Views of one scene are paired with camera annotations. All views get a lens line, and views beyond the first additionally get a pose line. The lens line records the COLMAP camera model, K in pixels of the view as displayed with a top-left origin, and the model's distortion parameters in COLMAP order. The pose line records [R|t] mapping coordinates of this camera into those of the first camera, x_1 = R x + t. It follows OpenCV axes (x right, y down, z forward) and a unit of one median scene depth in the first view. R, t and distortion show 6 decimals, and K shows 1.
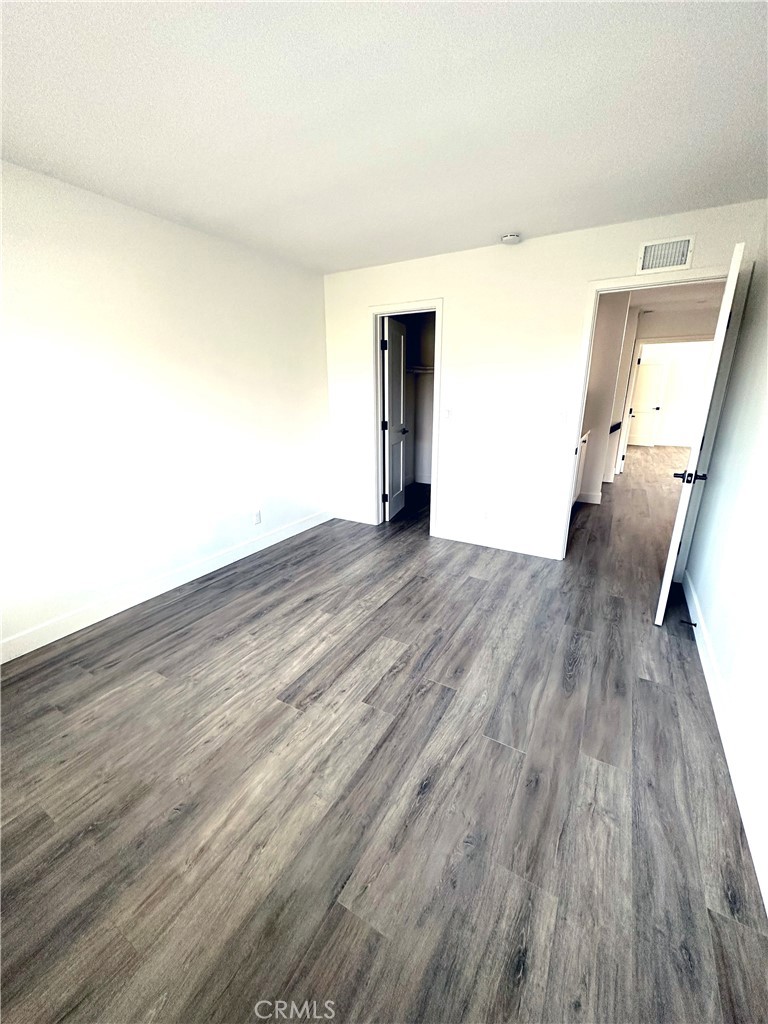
lens RADIAL K [[404.4, 0, 387.2], [0, 404.4, 506.5], [0, 0, 1]] dist [-0.003656, 0.000838]
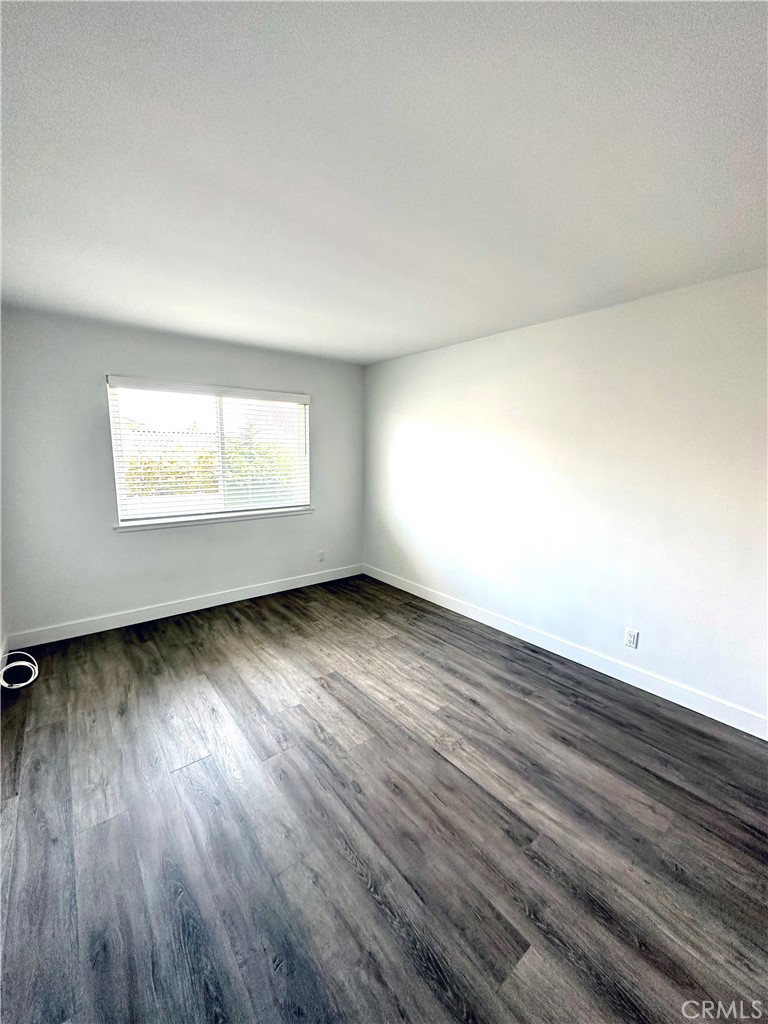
lens RADIAL K [[404.4, 0, 384.7], [0, 404.4, 508.3], [0, 0, 1]] dist [-0.003656, 0.000838]
pose [[-0.357042, 0.133365, -0.924519, 0.721088], [-0.274954, 0.930900, 0.240470, -0.364726], [0.892705, 0.340058, -0.295701, 1.071621]]
